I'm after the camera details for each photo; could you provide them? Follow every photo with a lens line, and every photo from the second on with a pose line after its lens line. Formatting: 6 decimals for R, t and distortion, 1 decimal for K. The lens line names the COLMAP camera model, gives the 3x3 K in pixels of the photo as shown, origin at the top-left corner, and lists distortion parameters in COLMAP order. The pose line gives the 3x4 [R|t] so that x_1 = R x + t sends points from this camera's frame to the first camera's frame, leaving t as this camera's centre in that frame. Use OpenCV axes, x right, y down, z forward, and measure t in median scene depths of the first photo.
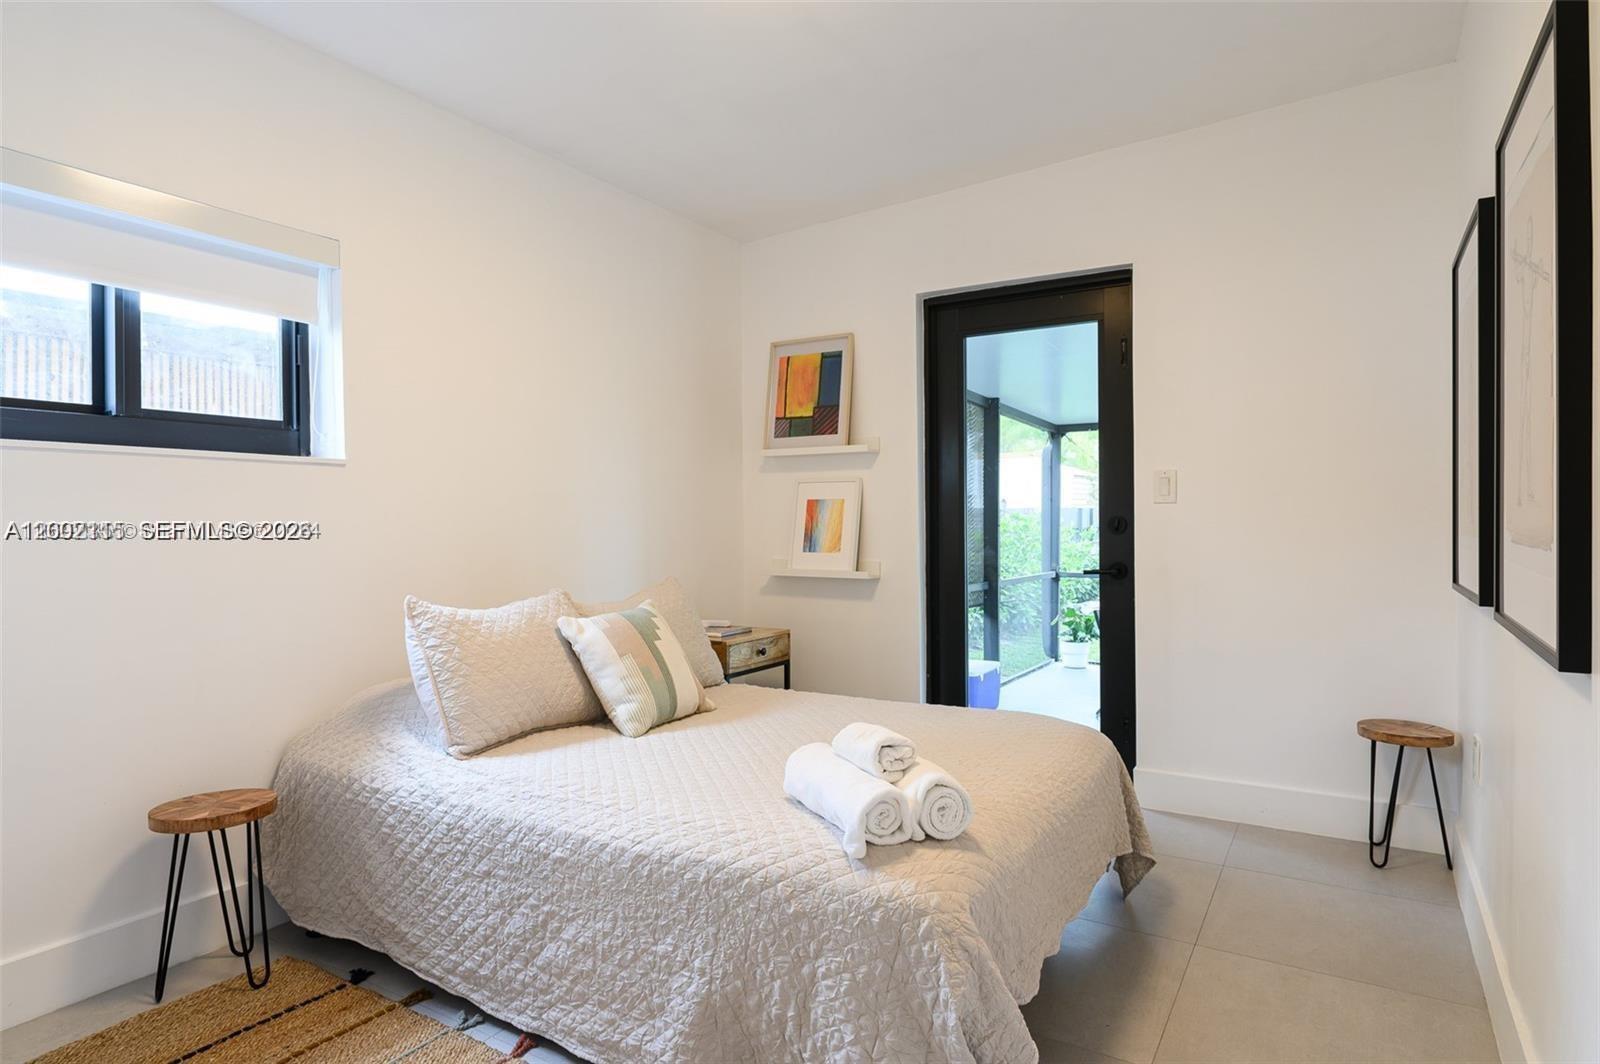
lens RADIAL K [[904.9, 0, 800.1], [0, 904.9, 537.7], [0, 0, 1]] dist [0.003580, 0.000113]
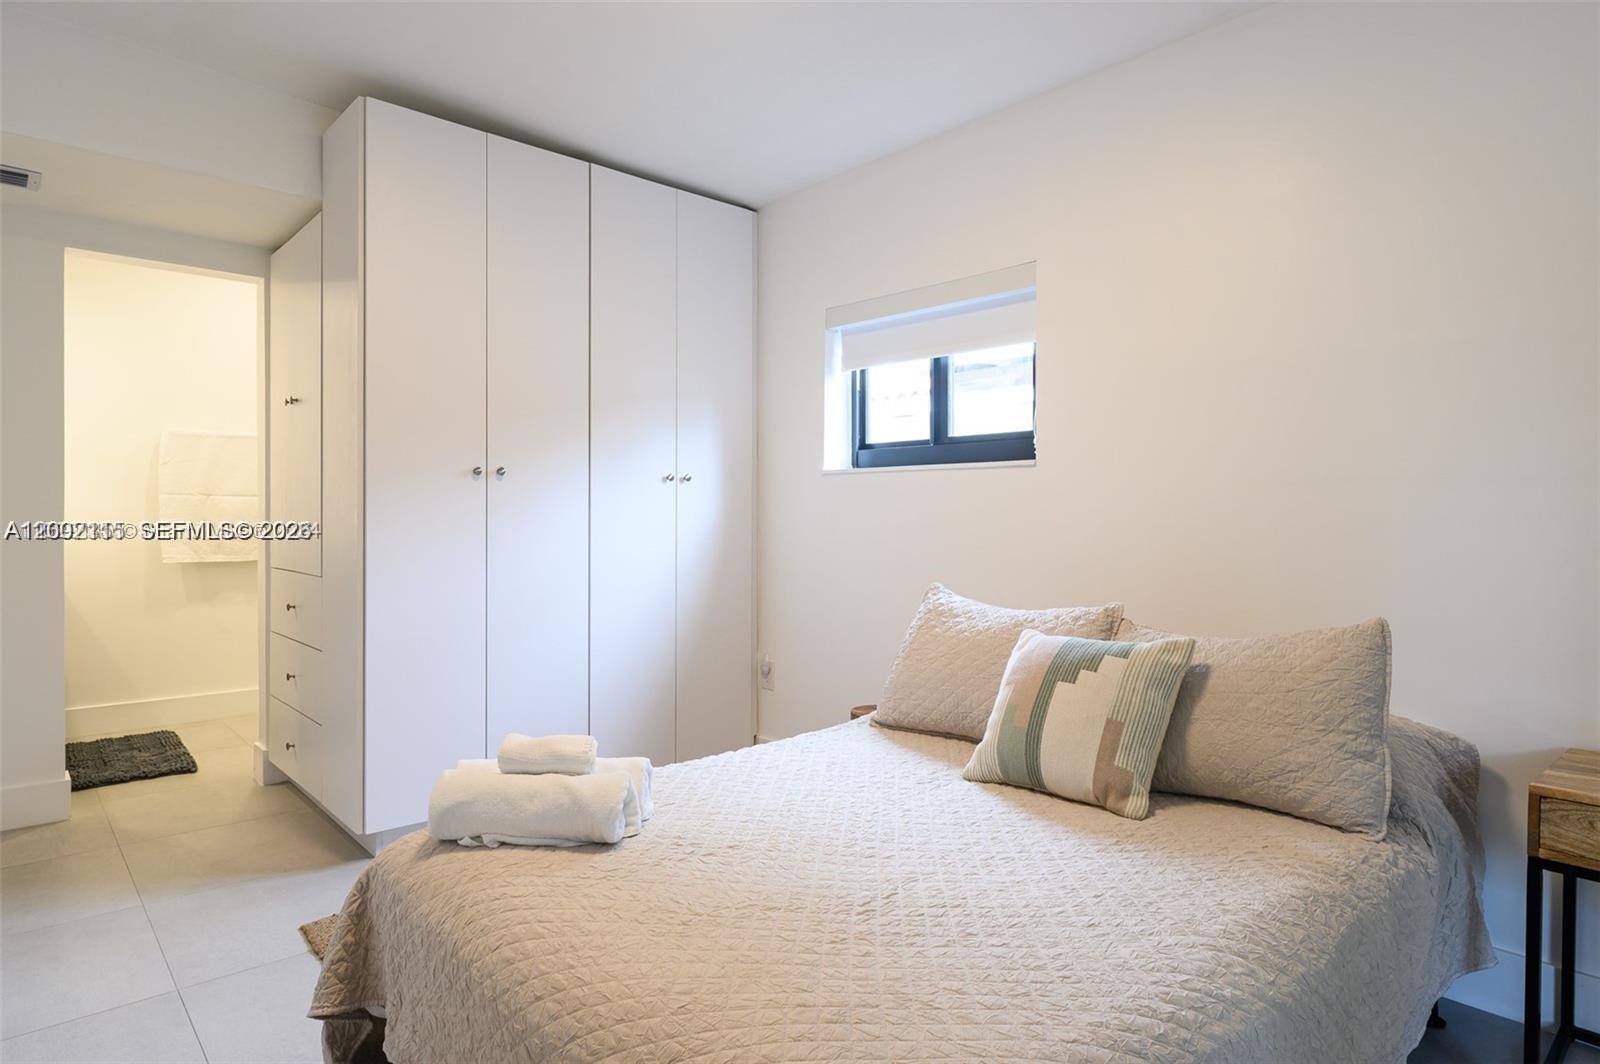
lens RADIAL K [[904.9, 0, 796.3], [0, 904.9, 530.4], [0, 0, 1]] dist [0.003580, 0.000113]
pose [[-0.274961, 0.018422, -0.961279, 0.714553], [-0.013360, 0.999647, 0.022979, -0.026026], [0.961363, 0.019161, -0.274618, 1.181053]]
